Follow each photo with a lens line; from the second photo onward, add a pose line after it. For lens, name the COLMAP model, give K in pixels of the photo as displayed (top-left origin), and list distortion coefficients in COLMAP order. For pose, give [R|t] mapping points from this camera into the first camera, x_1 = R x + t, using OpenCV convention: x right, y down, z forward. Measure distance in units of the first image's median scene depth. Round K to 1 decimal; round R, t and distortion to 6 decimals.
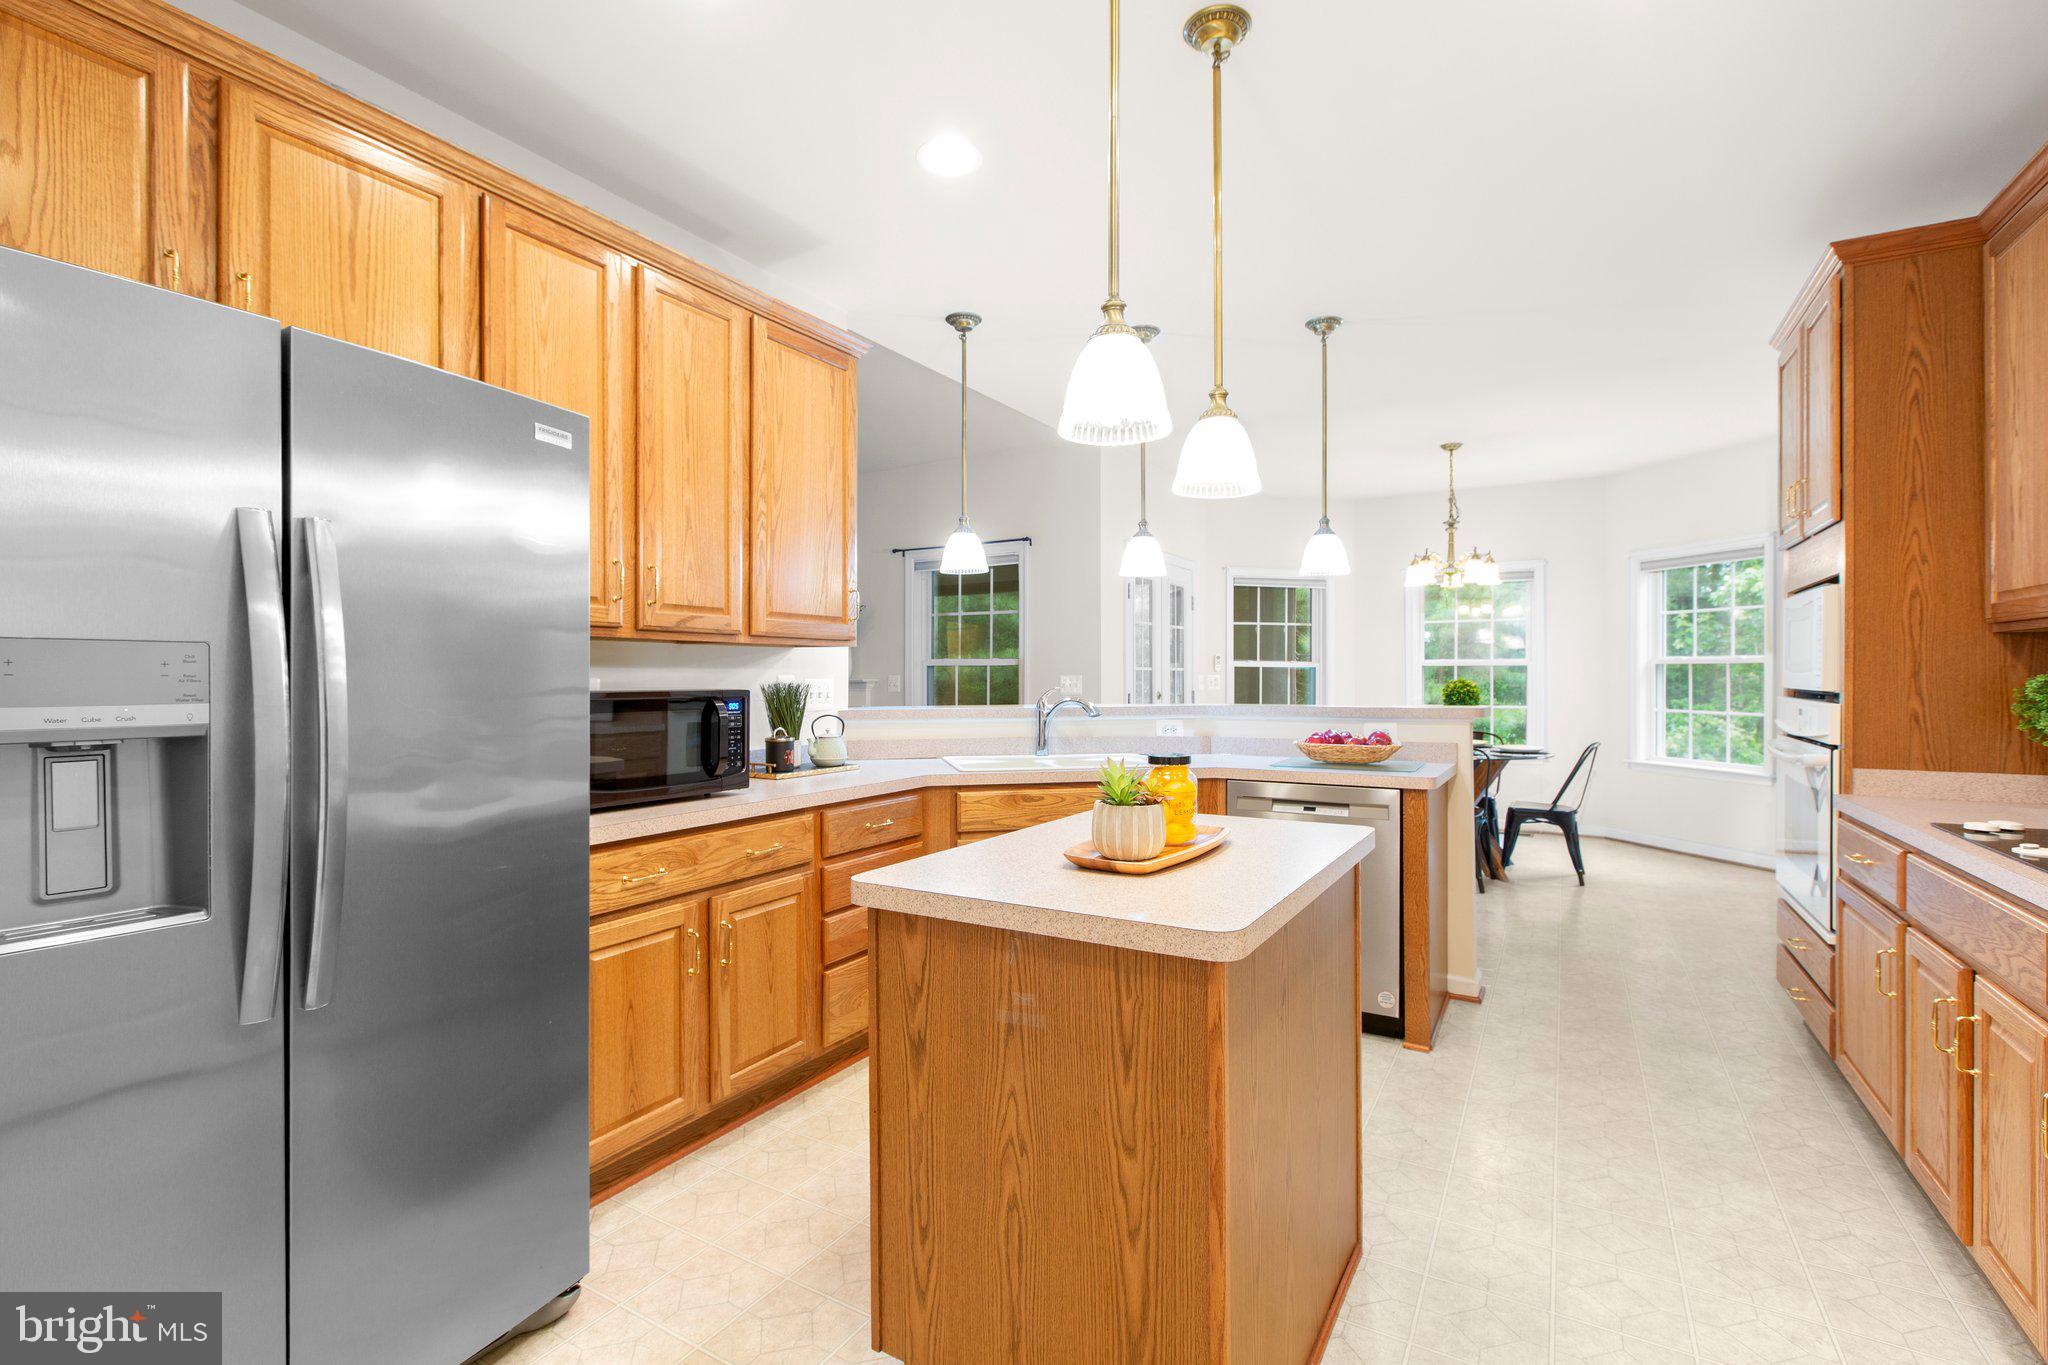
lens RADIAL K [[914.8, 0, 1024.0], [0, 914.8, 682.5], [0, 0, 1]] dist [-0.001043, 0.000273]
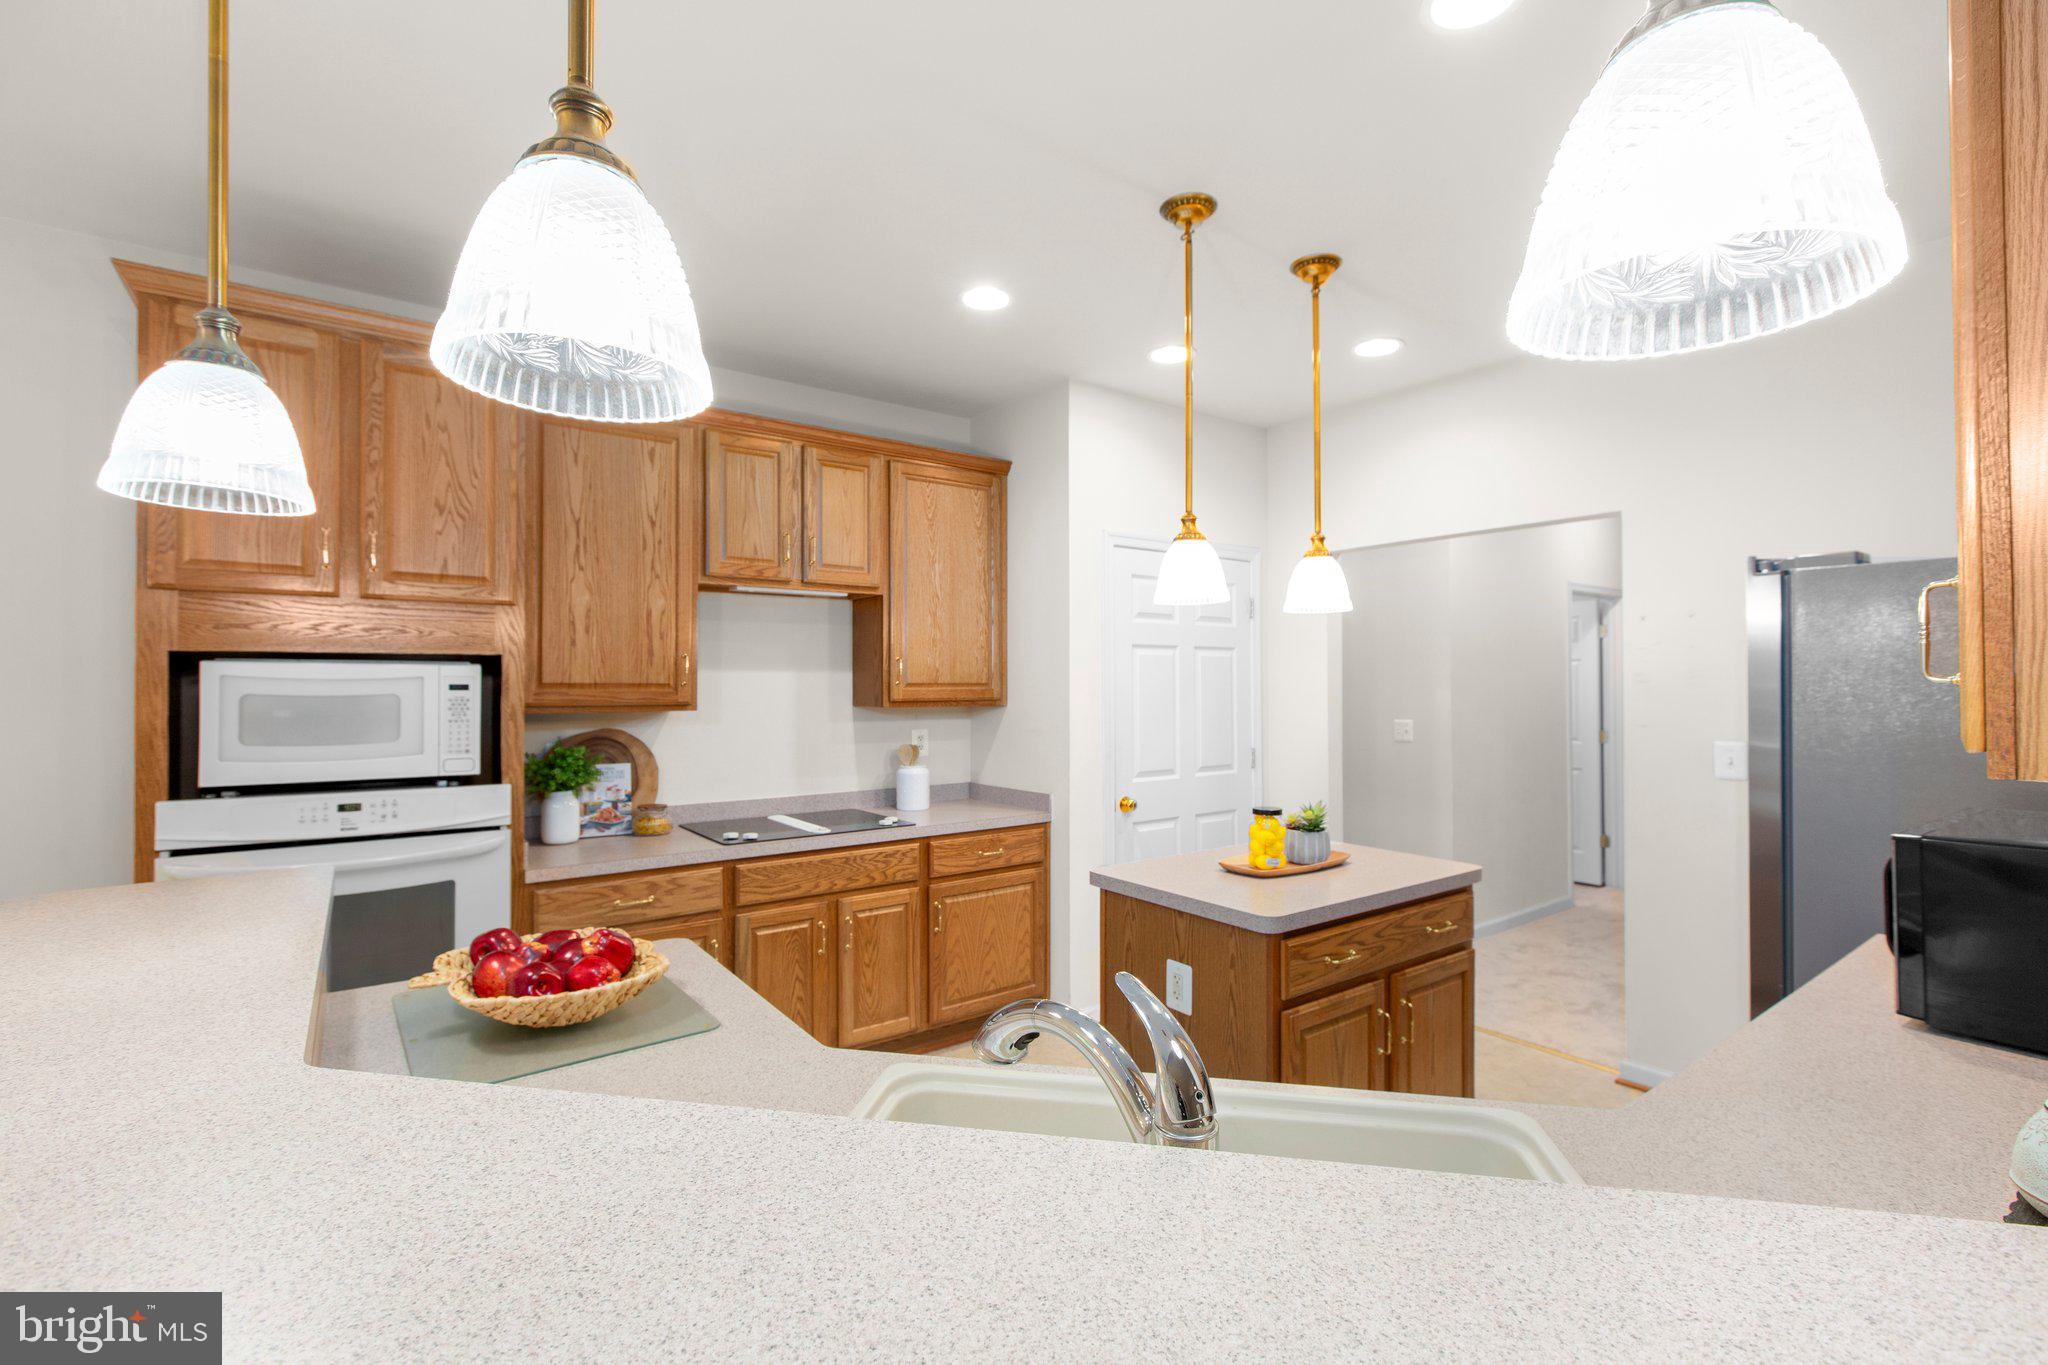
lens RADIAL K [[880.6, 0, 1024.0], [0, 880.6, 682.5], [0, 0, 1]] dist [-0.002118, -0.000075]
pose [[-0.914253, 0.002448, 0.405136, -0.038195], [0.004839, 0.999976, 0.004876, -0.095567], [-0.405115, 0.006419, -0.914243, 1.727103]]
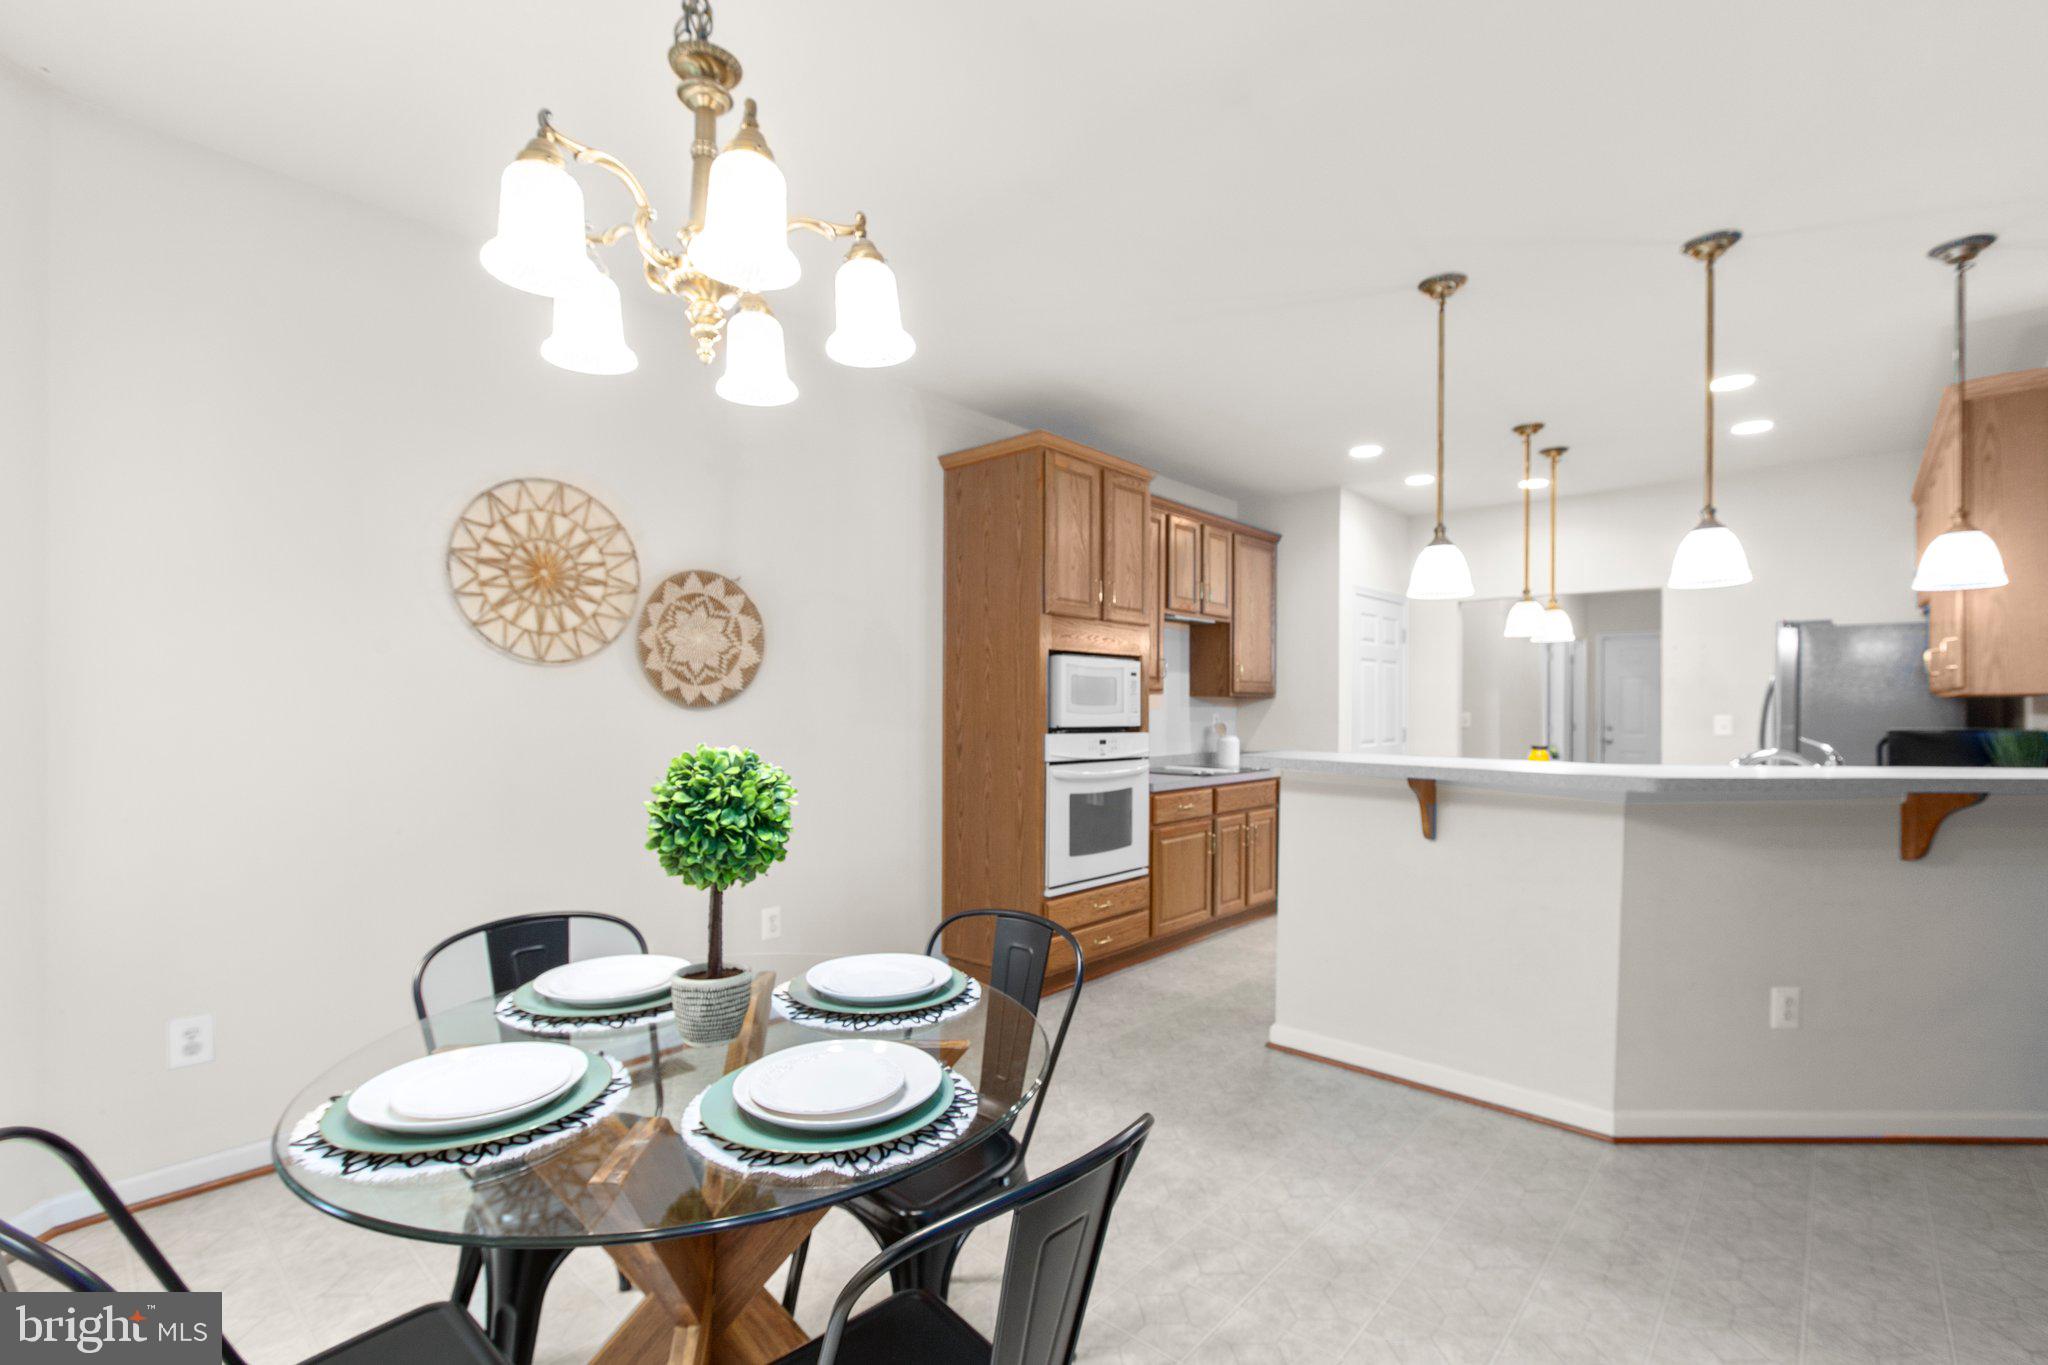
lens RADIAL K [[918.5, 0, 1020.1], [0, 918.5, 704.2], [0, 0, 1]] dist [0.000359, 0.000158]
pose [[-0.980008, -0.001308, 0.198954, 0.808877], [-0.000658, 0.999994, 0.003331, -0.036450], [-0.198957, 0.003133, -0.980003, 2.841179]]
